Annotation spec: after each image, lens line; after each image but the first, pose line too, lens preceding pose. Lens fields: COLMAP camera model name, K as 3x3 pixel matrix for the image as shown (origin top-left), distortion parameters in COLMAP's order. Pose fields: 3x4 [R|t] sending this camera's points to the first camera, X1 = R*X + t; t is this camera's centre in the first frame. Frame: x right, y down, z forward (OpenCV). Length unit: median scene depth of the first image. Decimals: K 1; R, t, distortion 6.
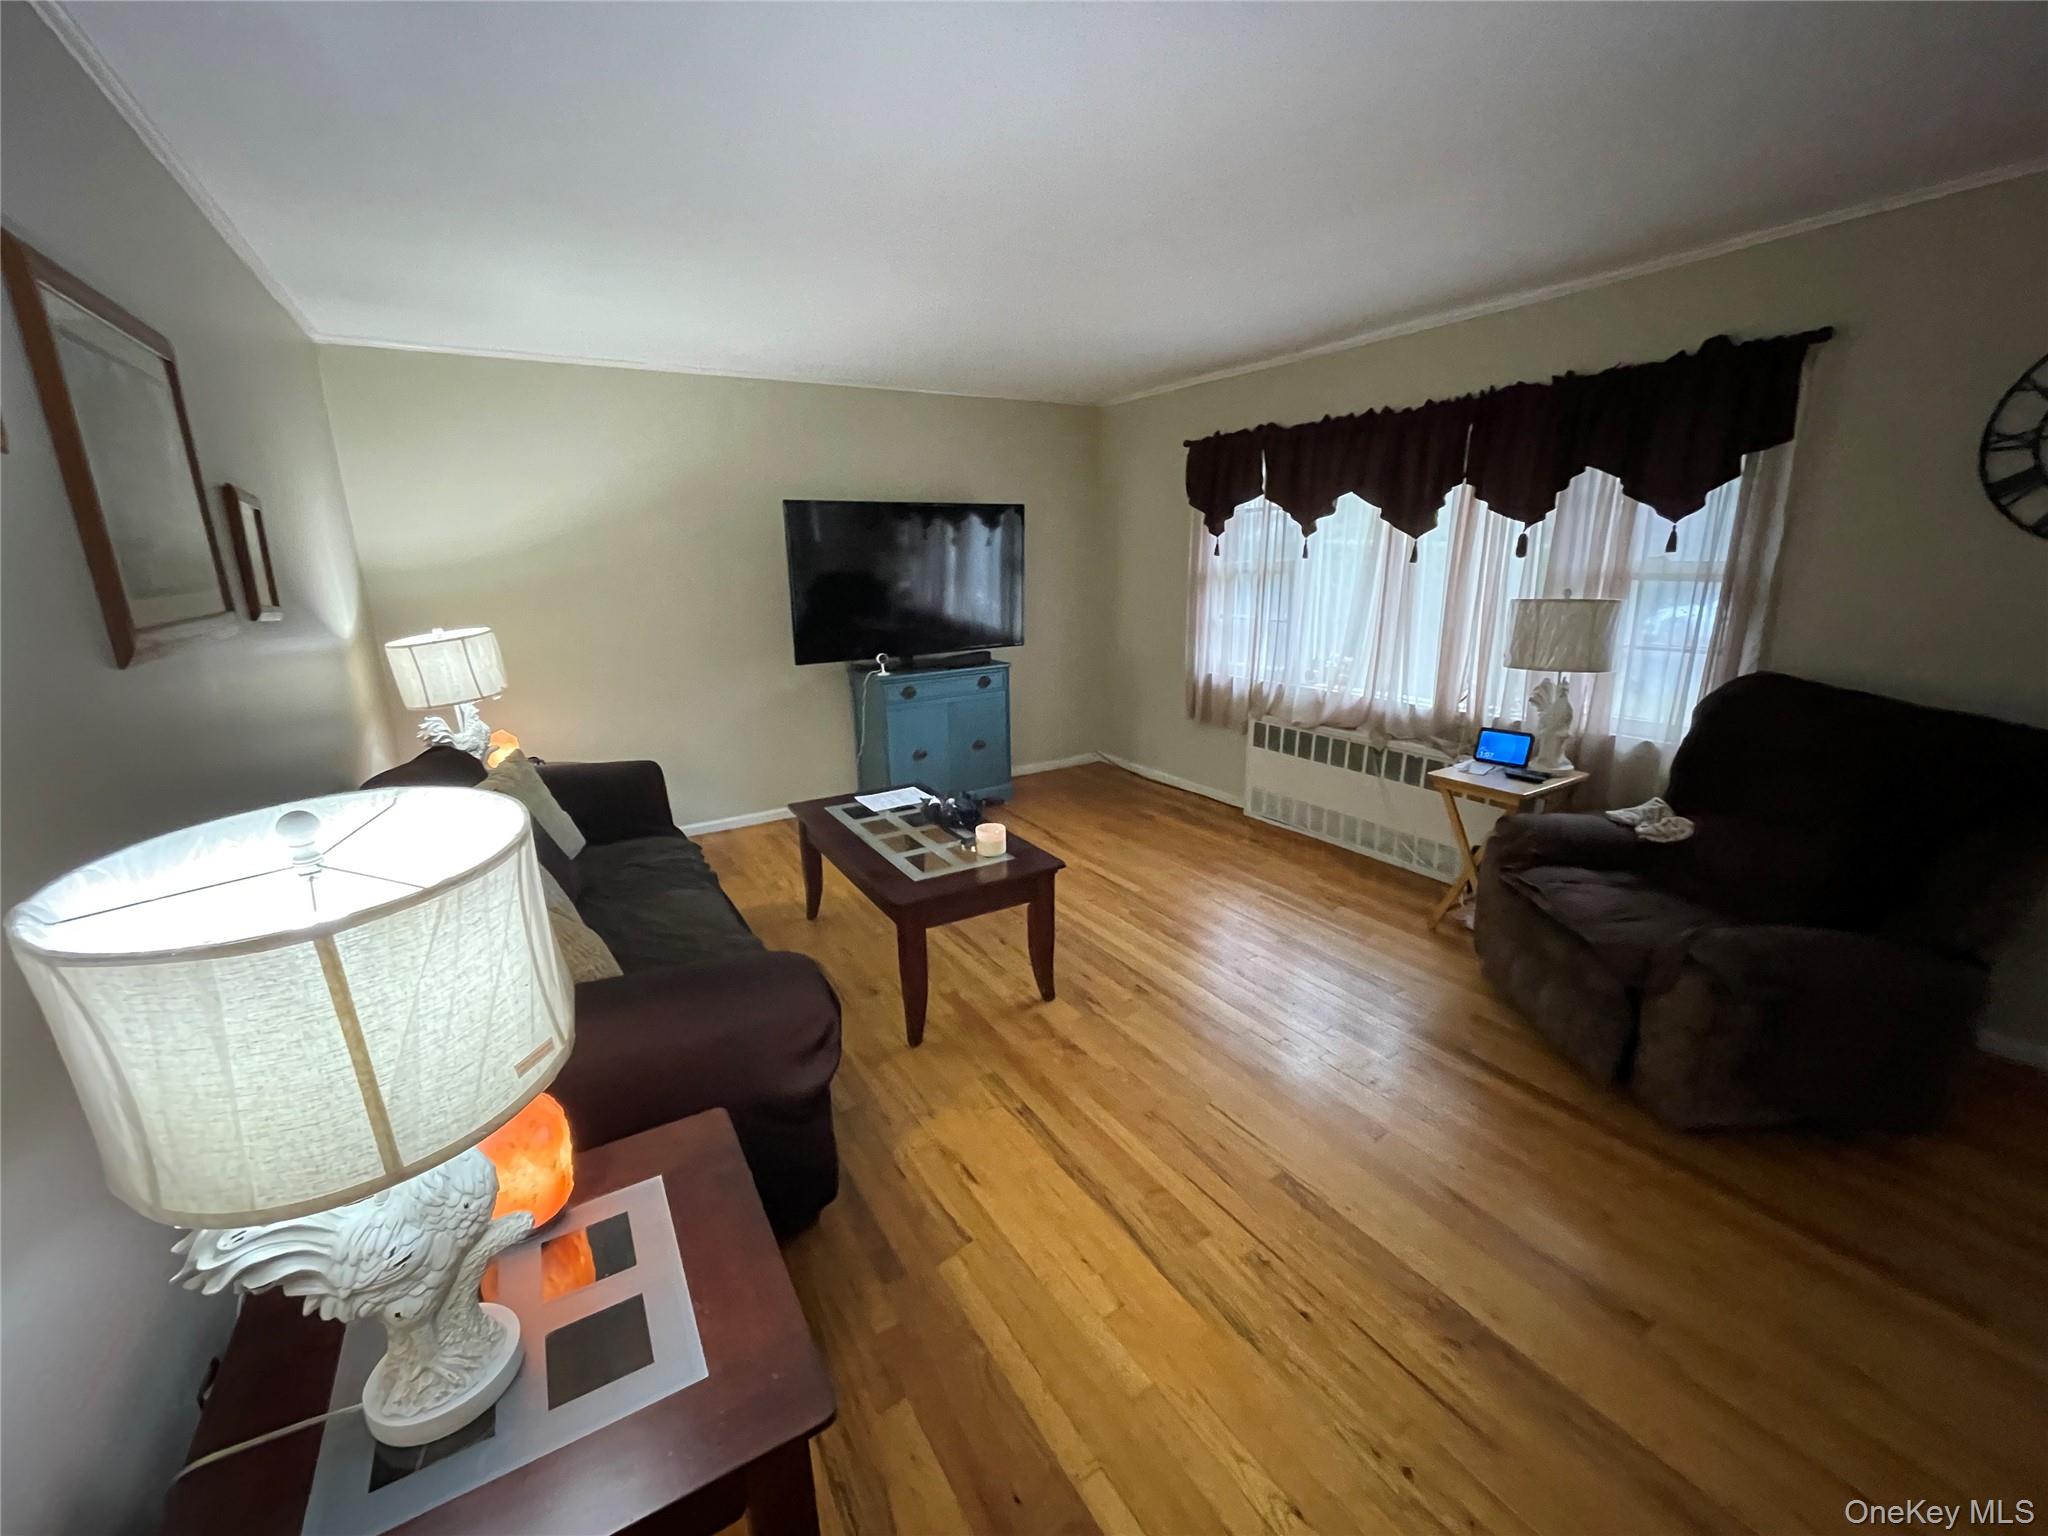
lens RADIAL K [[822.9, 0, 1019.7], [0, 822.9, 779.5], [0, 0, 1]] dist [-0.007091, -0.000910]
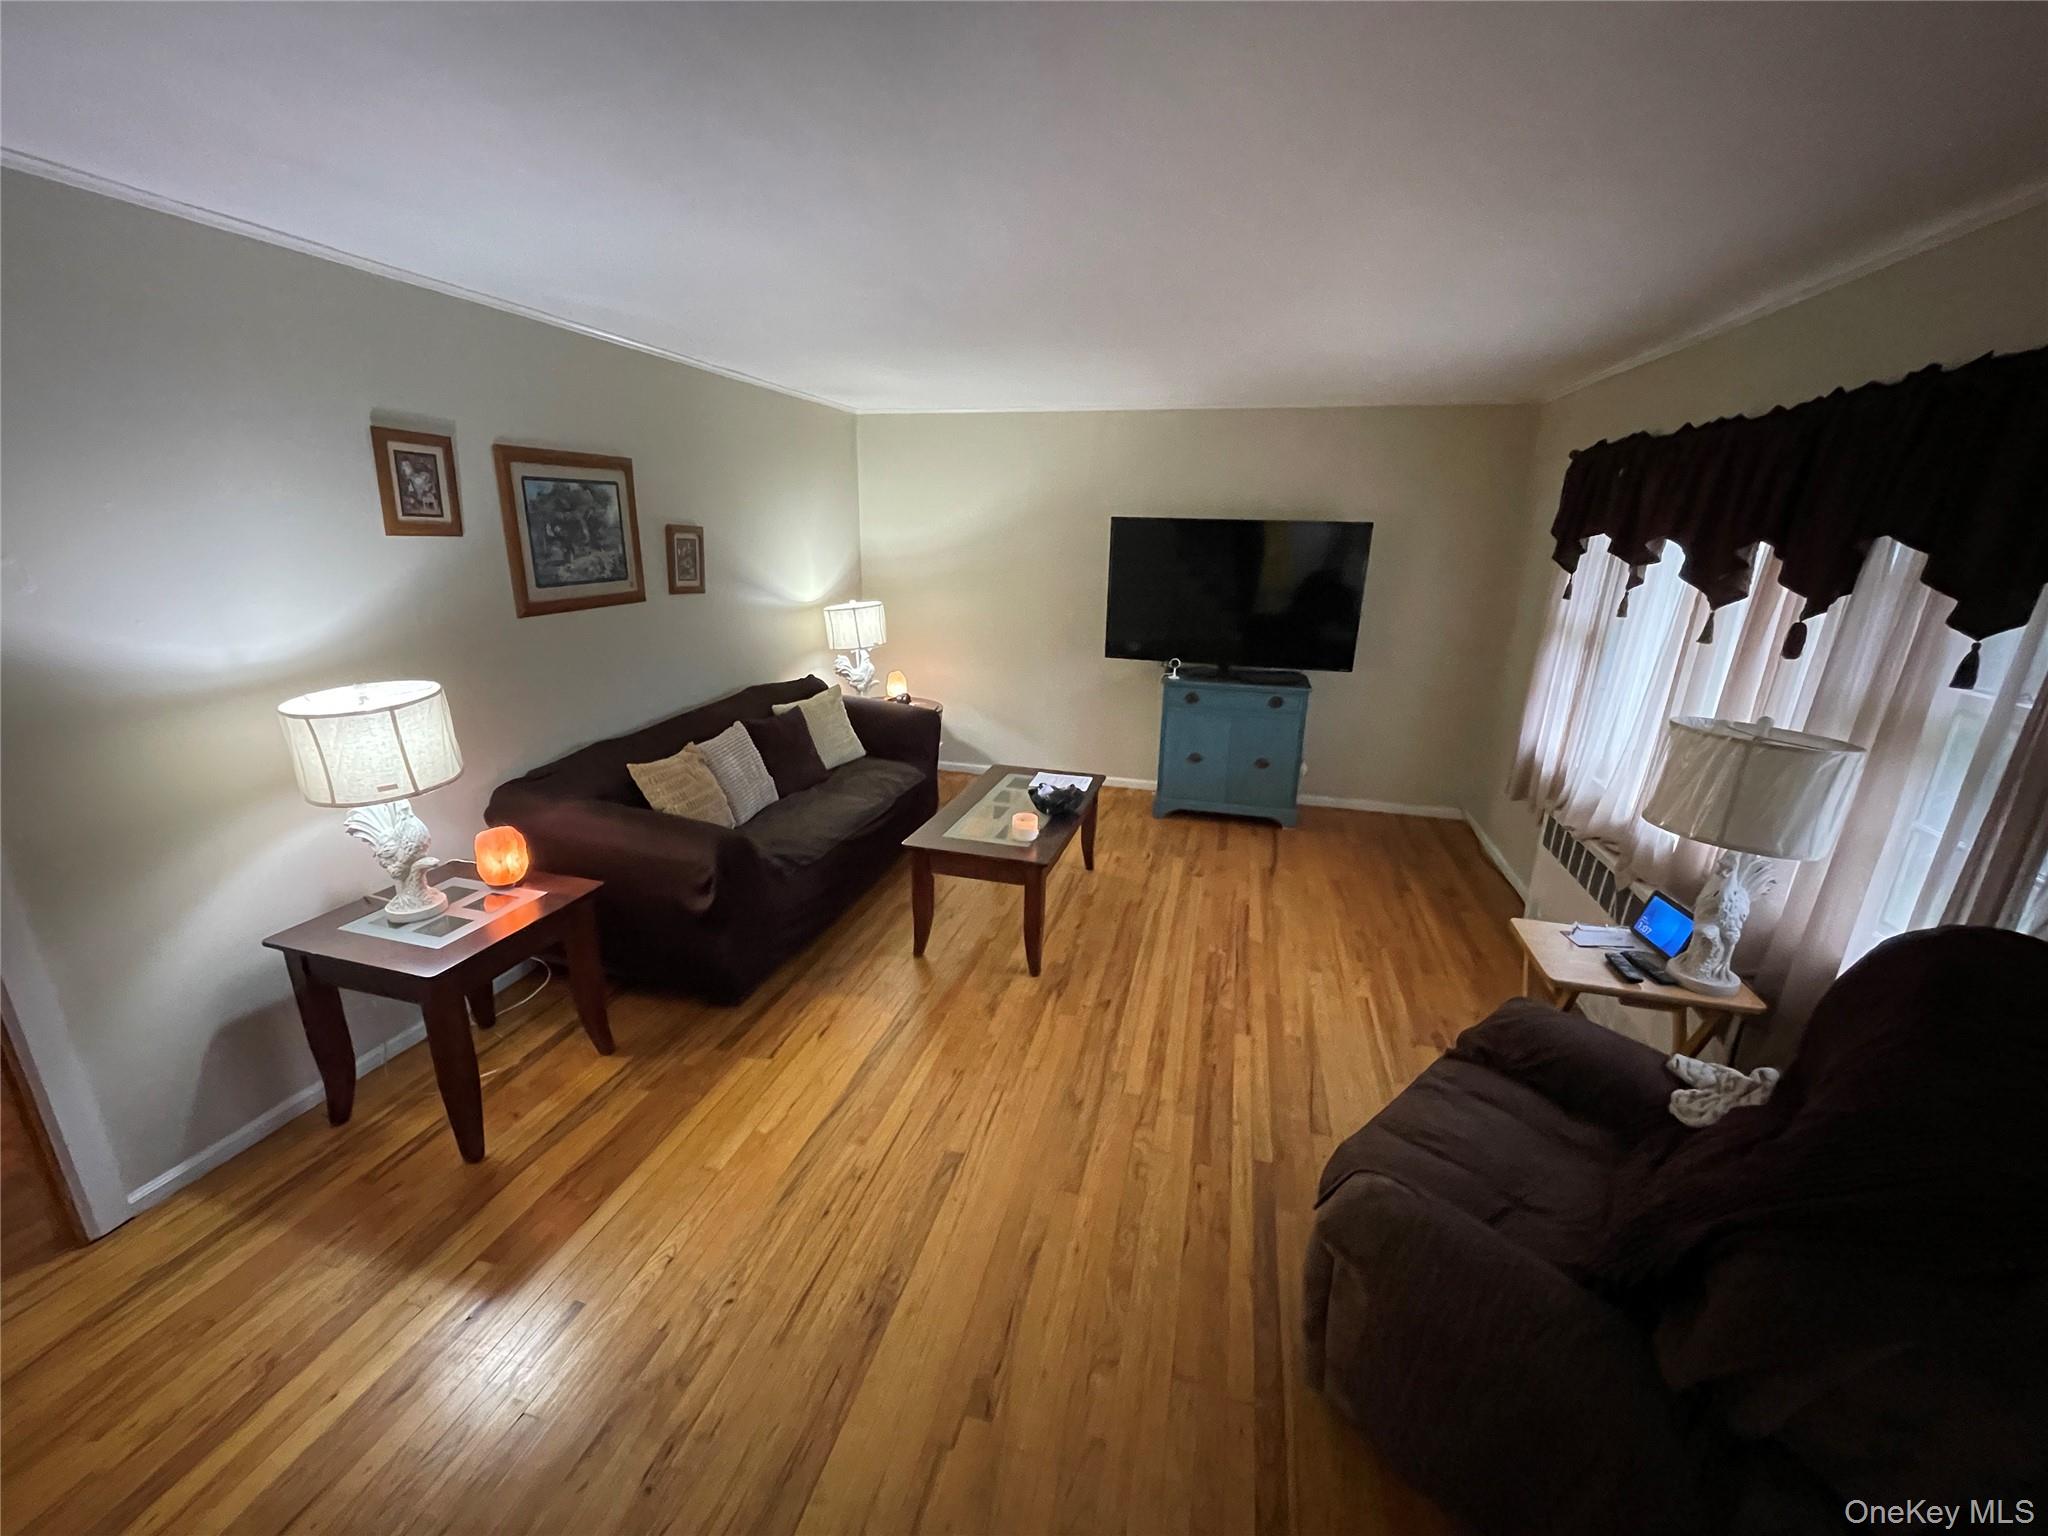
lens RADIAL K [[822.9, 0, 1018.0], [0, 822.9, 769.8], [0, 0, 1]] dist [-0.007091, -0.000910]
pose [[0.686361, 0.241639, -0.685944, 0.579772], [-0.226383, 0.967316, 0.114238, -0.107885], [0.691129, 0.076878, 0.718631, 0.103539]]
